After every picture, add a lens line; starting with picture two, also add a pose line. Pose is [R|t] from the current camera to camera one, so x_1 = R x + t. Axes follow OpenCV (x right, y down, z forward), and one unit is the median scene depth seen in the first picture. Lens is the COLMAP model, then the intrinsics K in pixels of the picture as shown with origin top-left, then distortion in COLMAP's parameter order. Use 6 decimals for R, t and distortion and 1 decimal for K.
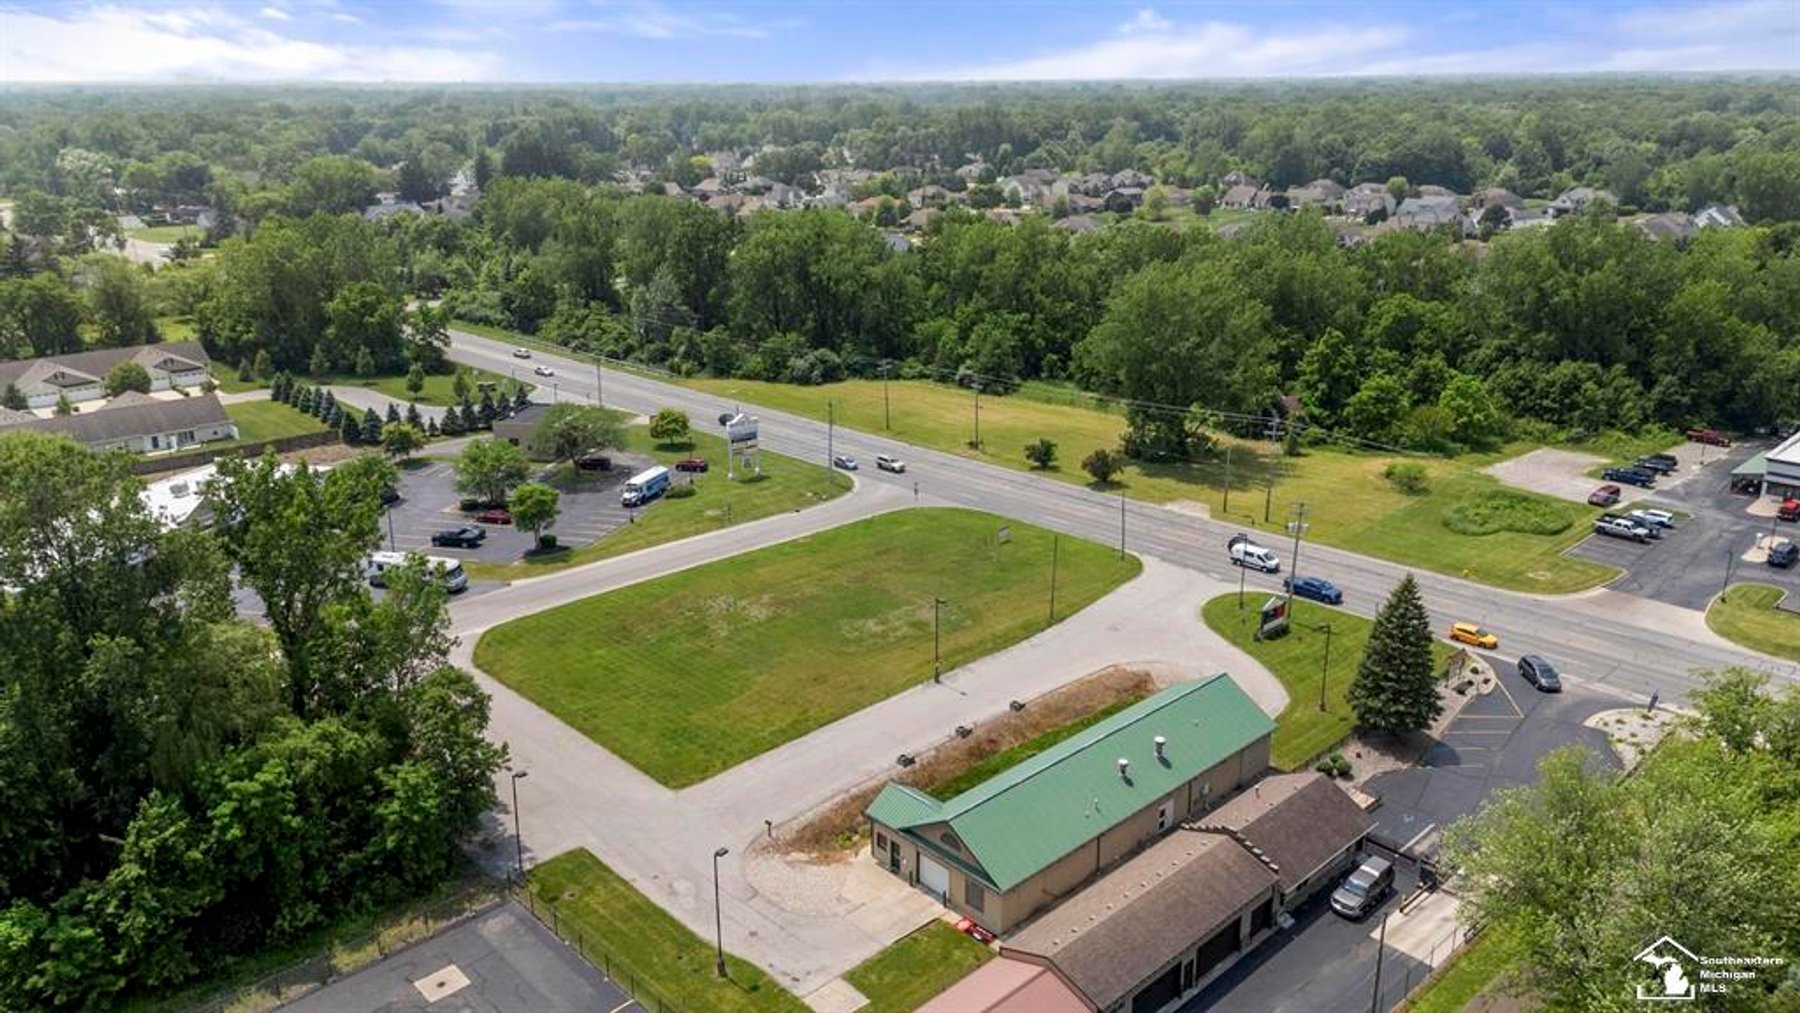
lens RADIAL K [[1320.5, 0, 904.2], [0, 1320.5, 501.5], [0, 0, 1]] dist [0.096727, -0.109192]
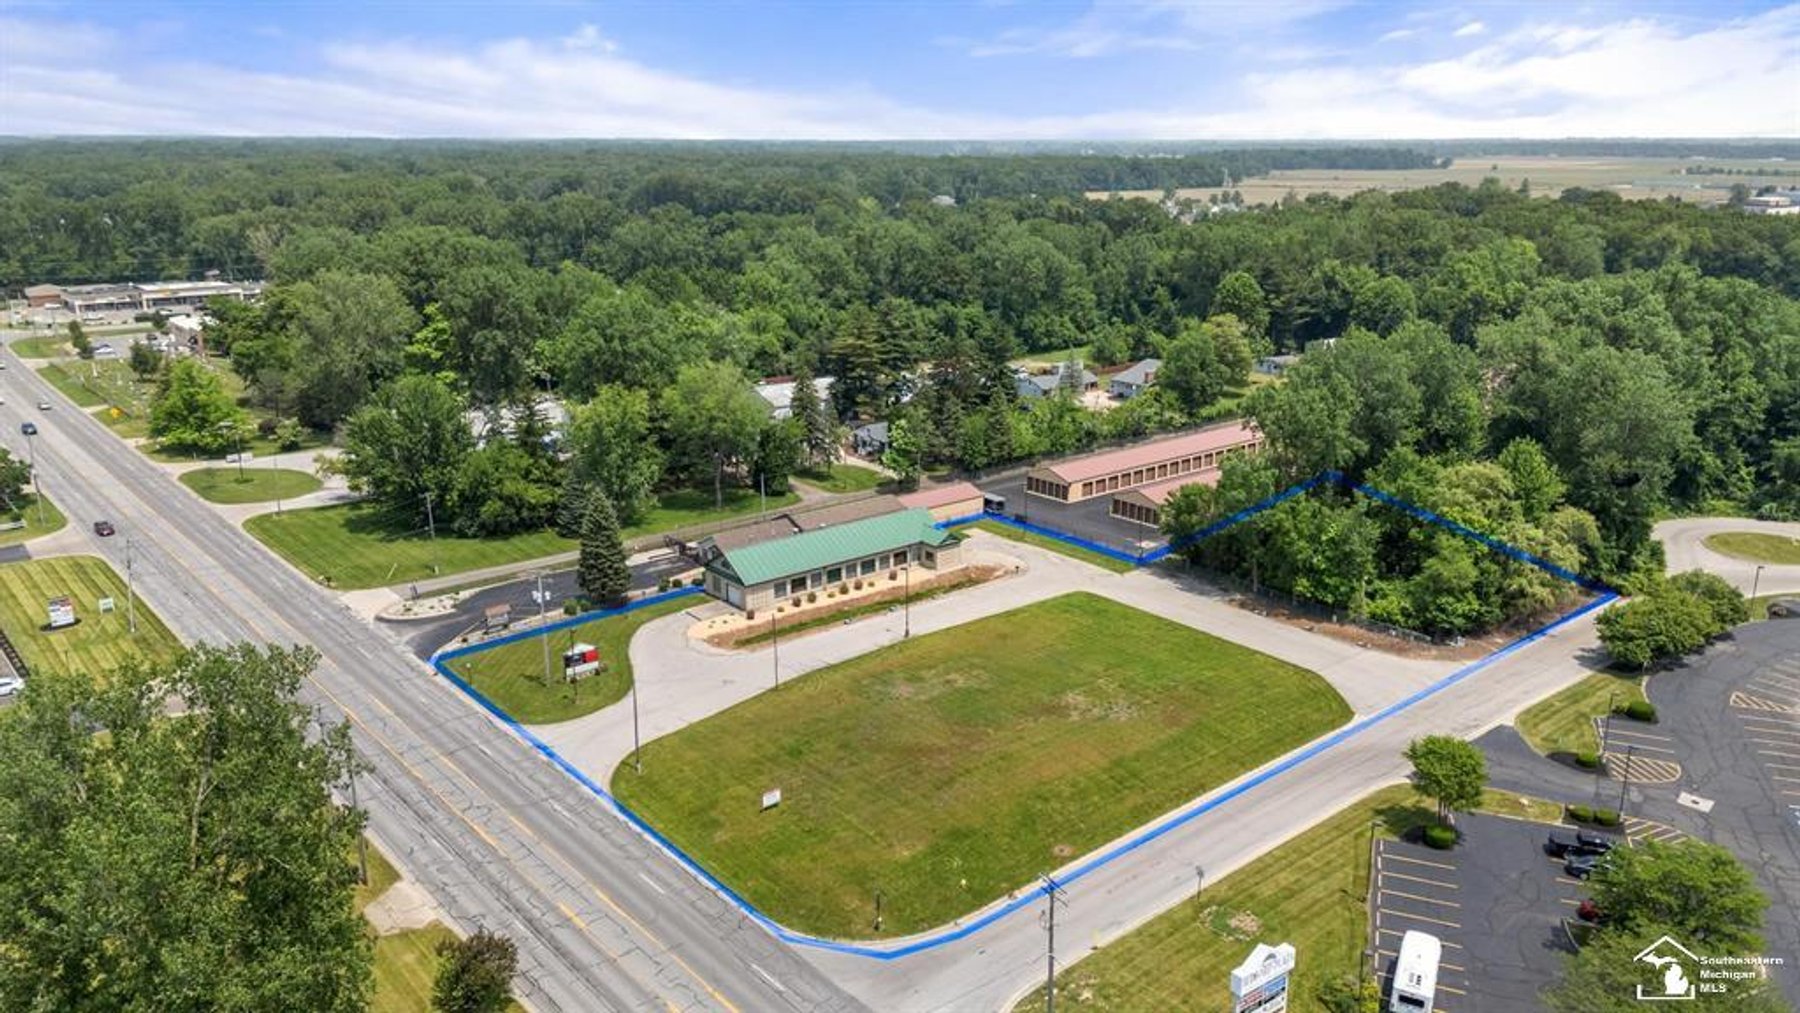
lens RADIAL K [[1320.5, 0, 904.2], [0, 1320.5, 501.5], [0, 0, 1]] dist [0.096727, -0.109192]
pose [[-0.997864, -0.012796, 0.064060, -0.054458], [0.024432, 0.836359, 0.547638, -0.701791], [-0.060584, 0.548033, -0.834260, 2.129563]]
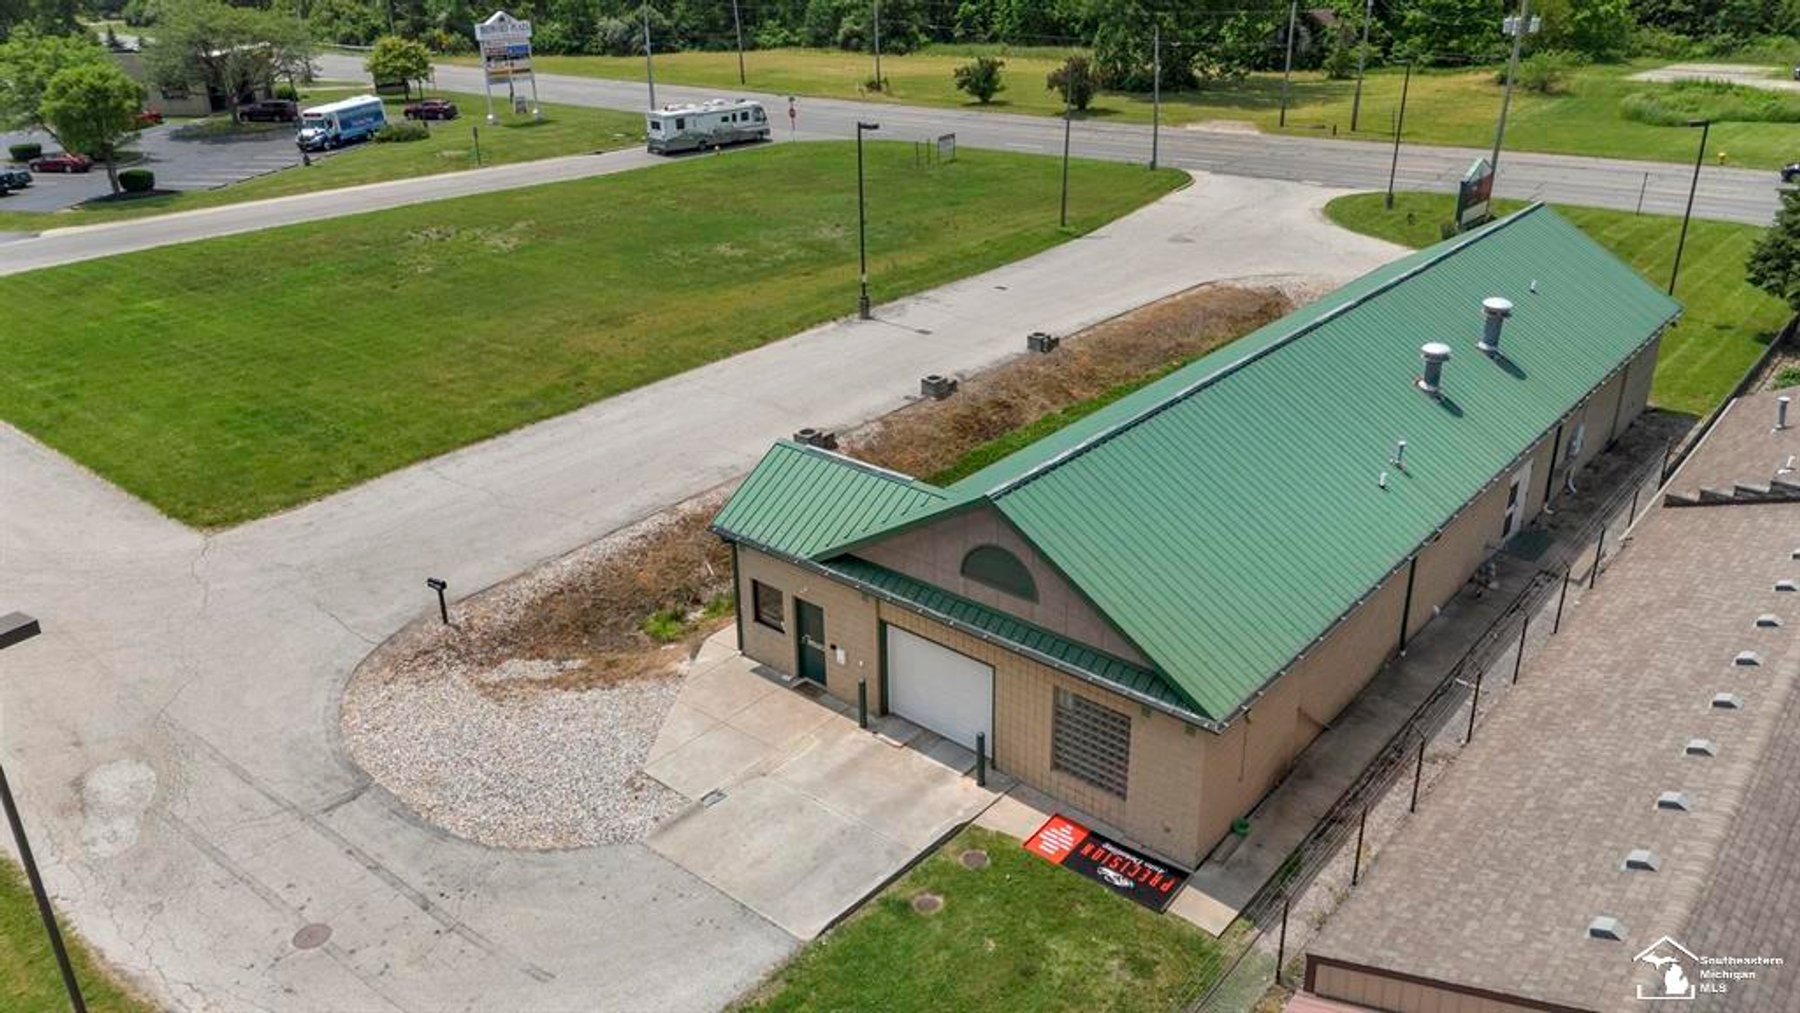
lens RADIAL K [[1301.0, 0, 932.9], [0, 1301.0, 504.2], [0, 0, 1]] dist [0.047489, -0.002521]
pose [[0.991855, -0.050441, 0.116956, -0.010338], [0.037184, 0.992913, 0.112880, 0.164107], [-0.121821, -0.107612, 0.986701, 0.567153]]
